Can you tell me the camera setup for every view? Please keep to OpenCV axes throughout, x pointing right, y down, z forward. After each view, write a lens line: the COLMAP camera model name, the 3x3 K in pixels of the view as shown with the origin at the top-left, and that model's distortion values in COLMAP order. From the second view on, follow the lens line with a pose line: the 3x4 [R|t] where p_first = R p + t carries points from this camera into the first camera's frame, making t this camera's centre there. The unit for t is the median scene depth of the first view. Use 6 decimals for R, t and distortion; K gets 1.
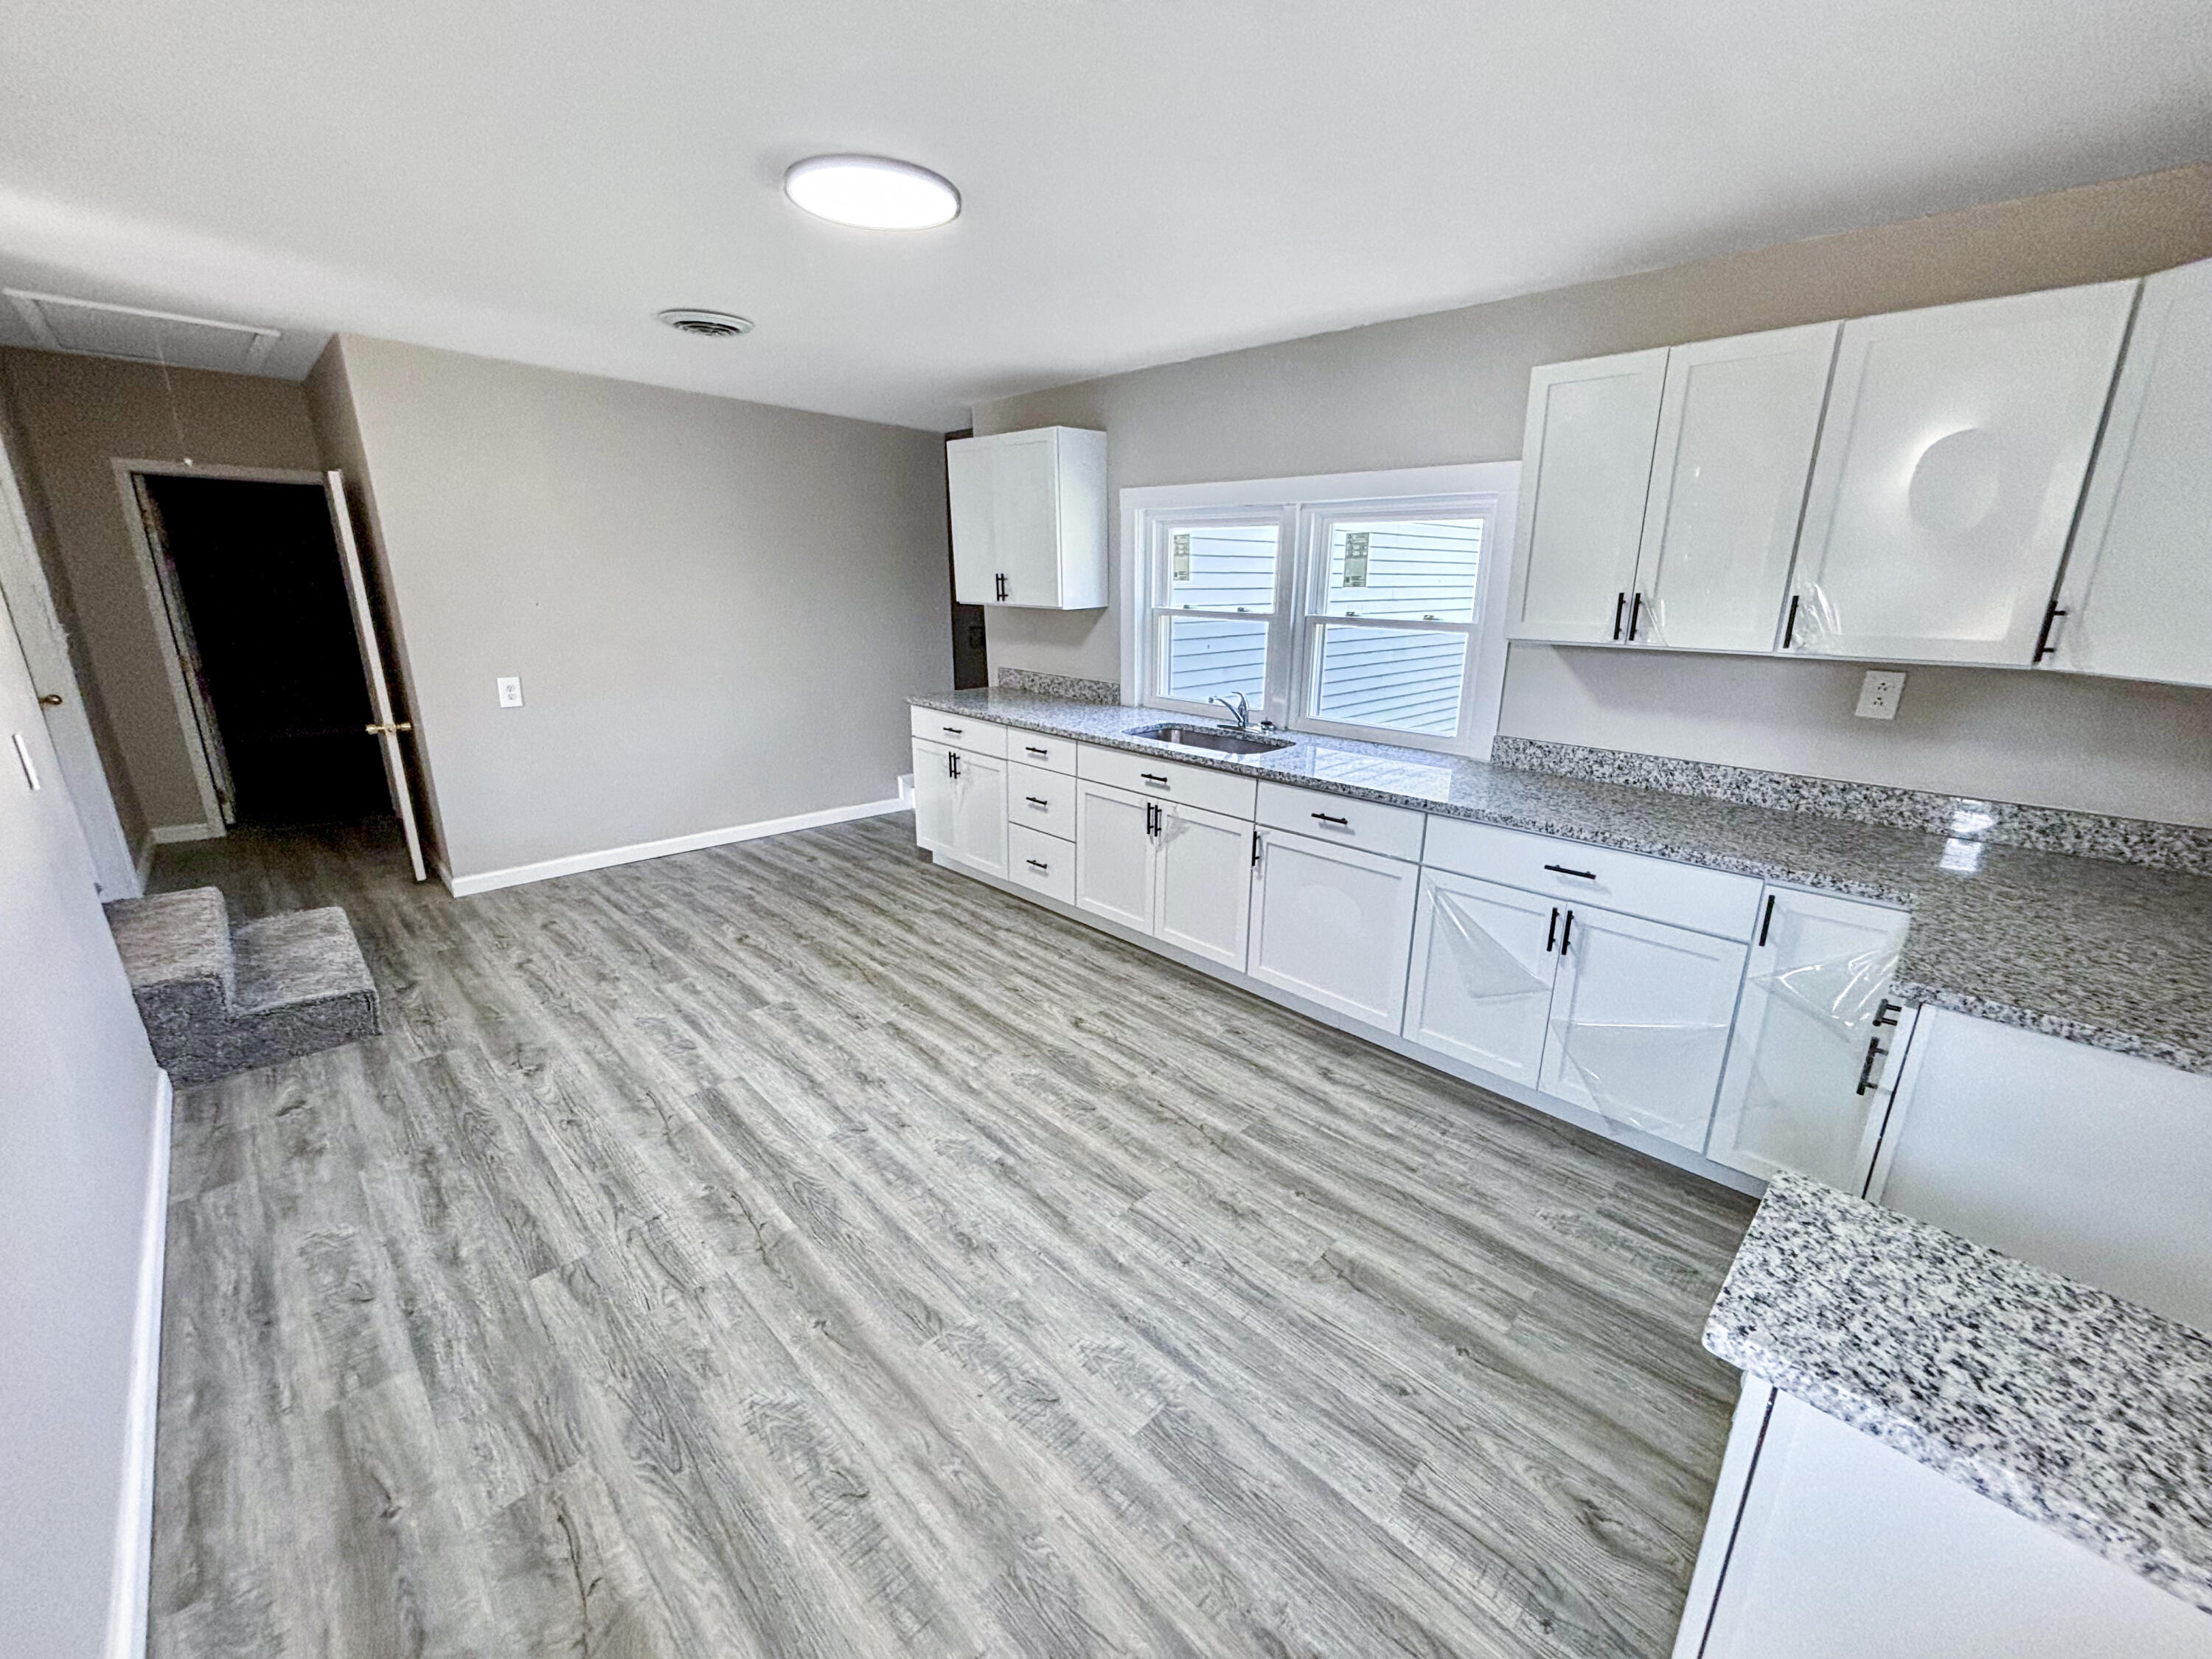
lens RADIAL K [[904.3, 0, 1107.6], [0, 904.3, 825.5], [0, 0, 1]] dist [0.014296, -0.000543]
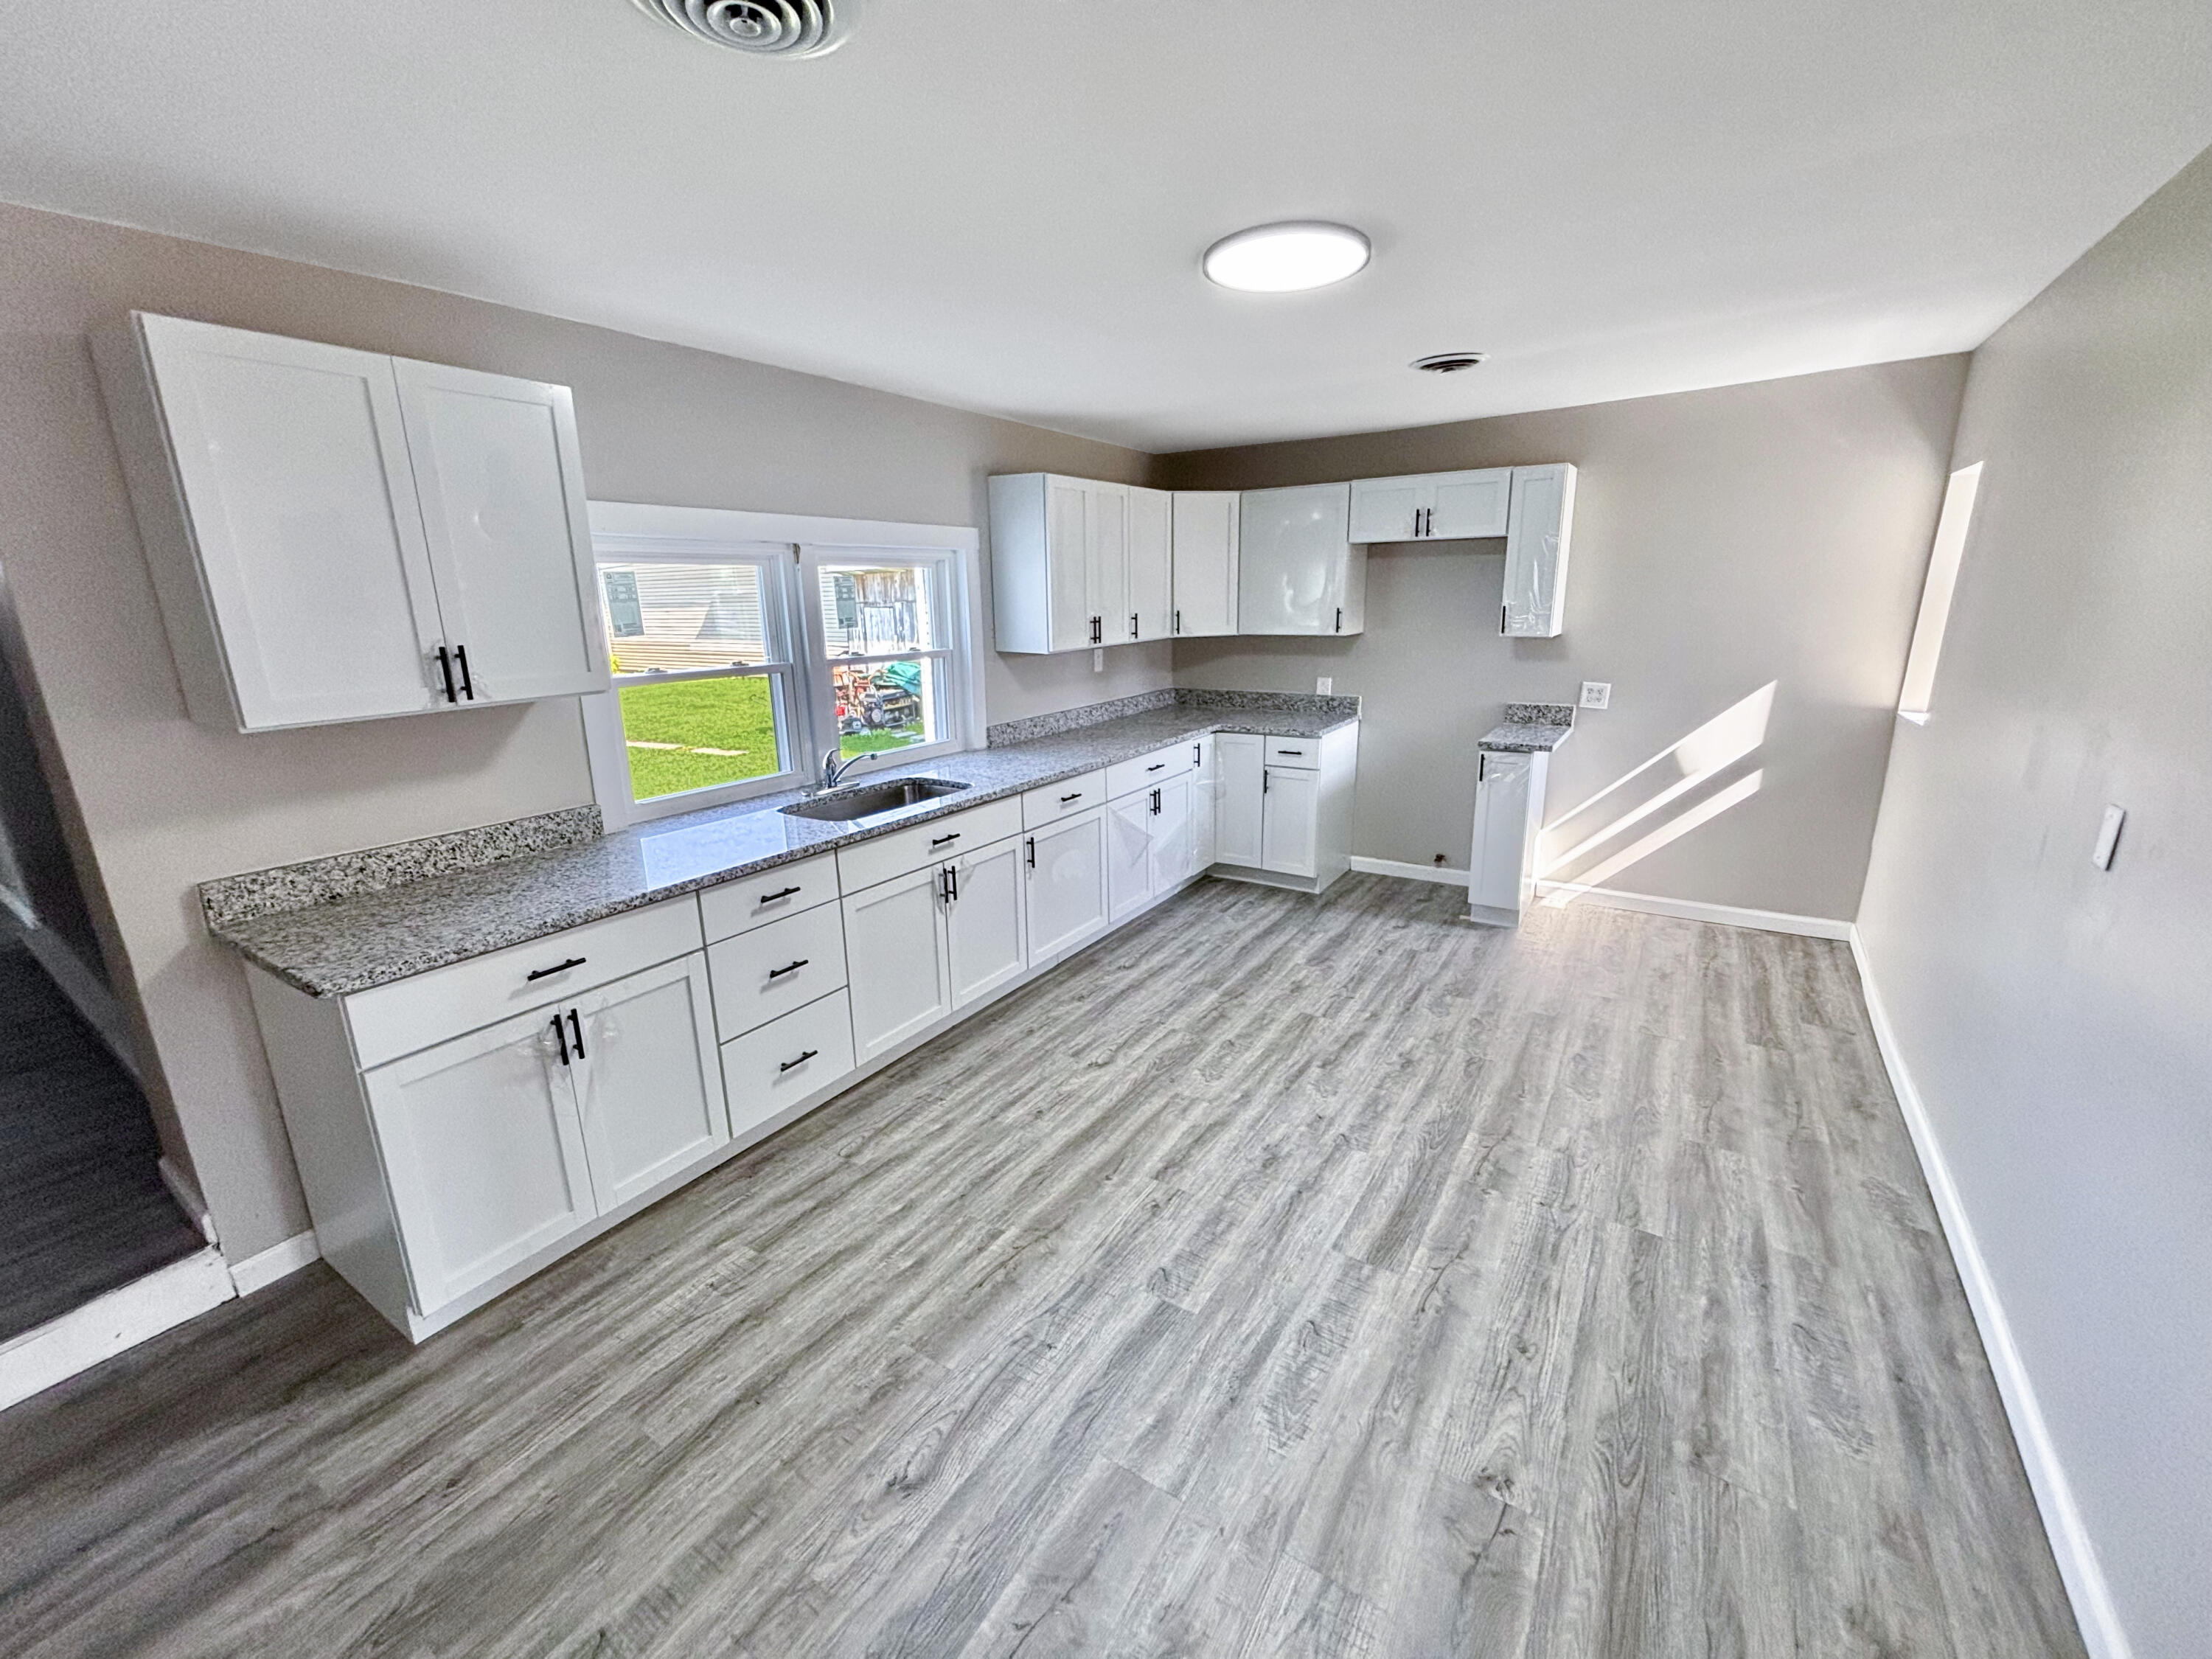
lens RADIAL K [[904.3, 0, 1107.6], [0, 904.3, 825.5], [0, 0, 1]] dist [0.014296, -0.000543]
pose [[-0.223415, -0.248293, 0.942569, -1.030343], [0.287341, 0.907262, 0.307100, -0.365643], [-0.931408, 0.339450, -0.131351, 1.175831]]
